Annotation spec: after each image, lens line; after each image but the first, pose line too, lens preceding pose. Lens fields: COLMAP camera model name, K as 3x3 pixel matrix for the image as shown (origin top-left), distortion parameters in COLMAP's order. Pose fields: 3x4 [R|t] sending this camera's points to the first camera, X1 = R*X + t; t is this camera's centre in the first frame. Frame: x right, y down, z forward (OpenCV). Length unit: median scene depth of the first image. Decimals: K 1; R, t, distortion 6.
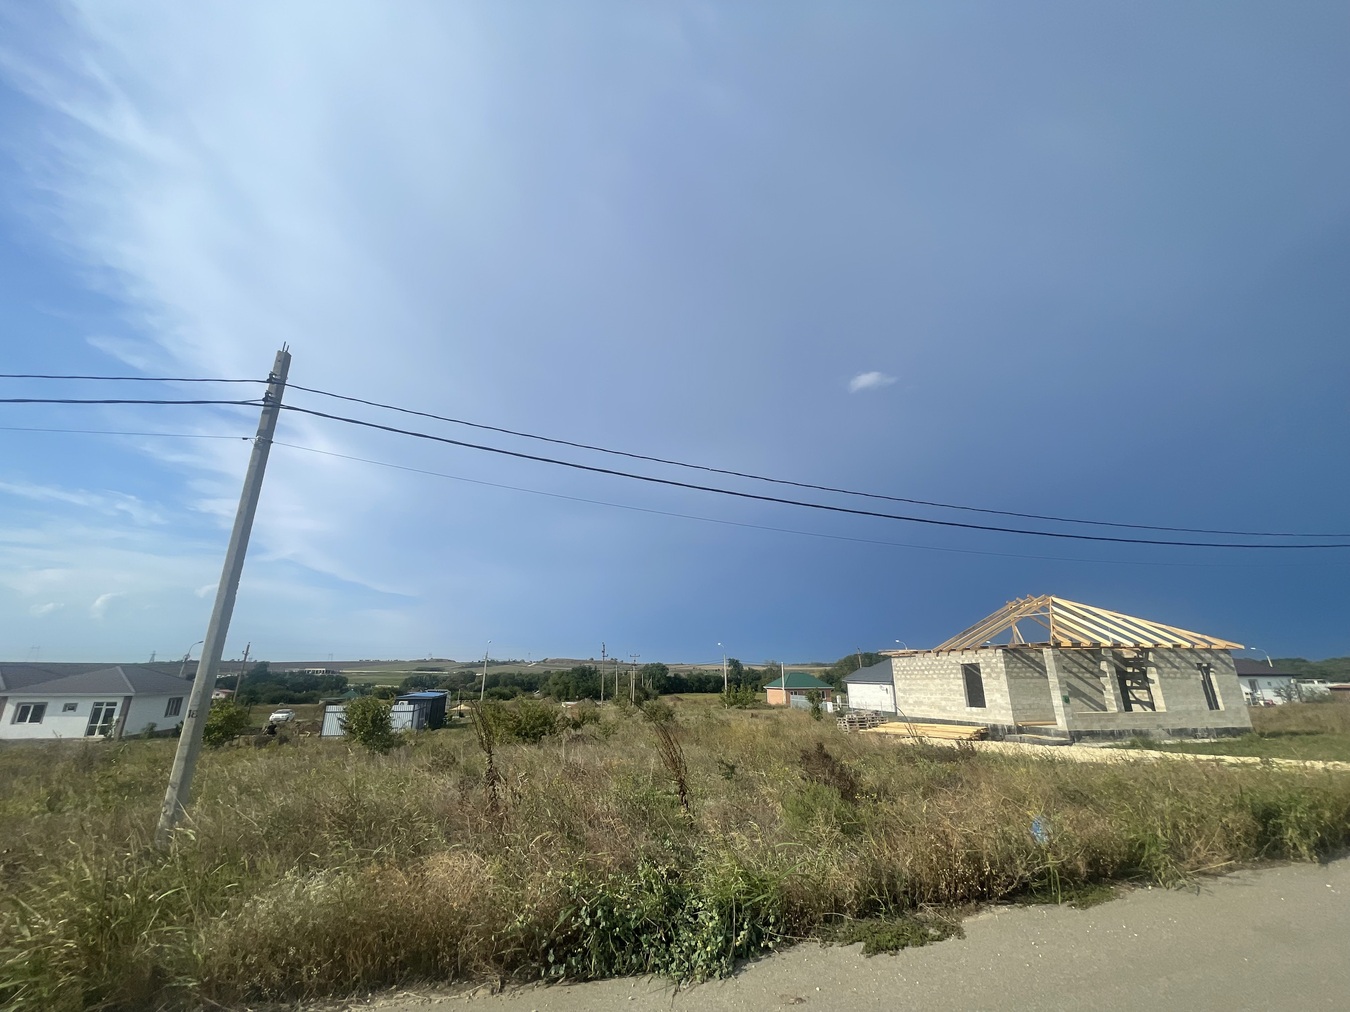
lens RADIAL K [[557.6, 0, 700.3], [0, 557.6, 492.6], [0, 0, 1]] dist [-0.014553, 0.000470]
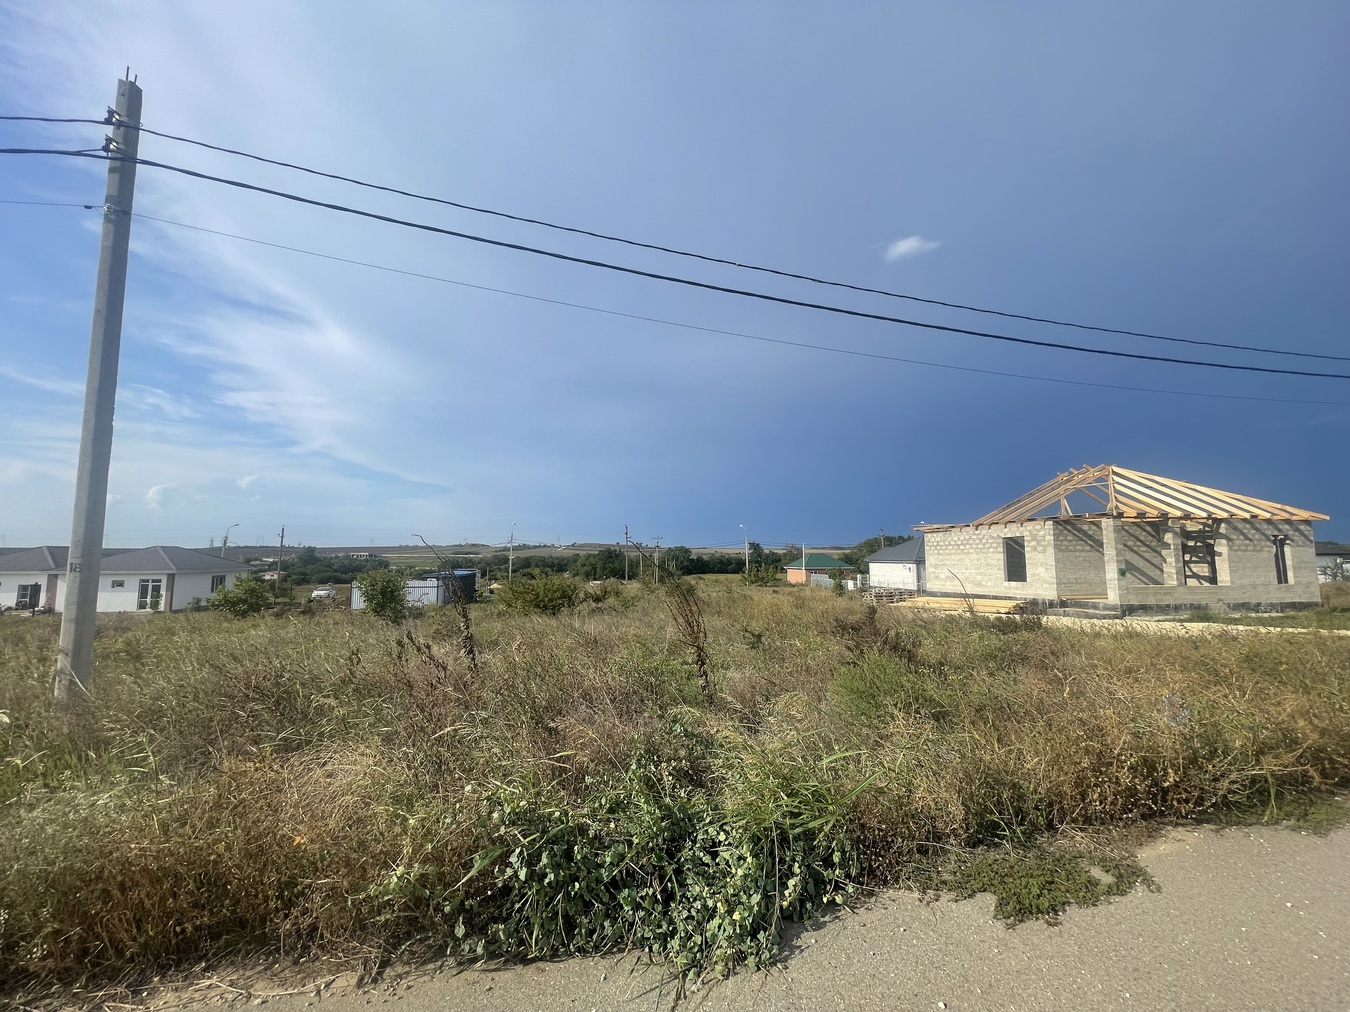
lens RADIAL K [[548.8, 0, 706.2], [0, 548.8, 508.5], [0, 0, 1]] dist [-0.017913, -0.000542]
pose [[0.999584, -0.000232, -0.028843, 0.000071], [0.006598, 0.975299, 0.220790, 0.066722], [0.028079, -0.220888, 0.974895, 0.125670]]
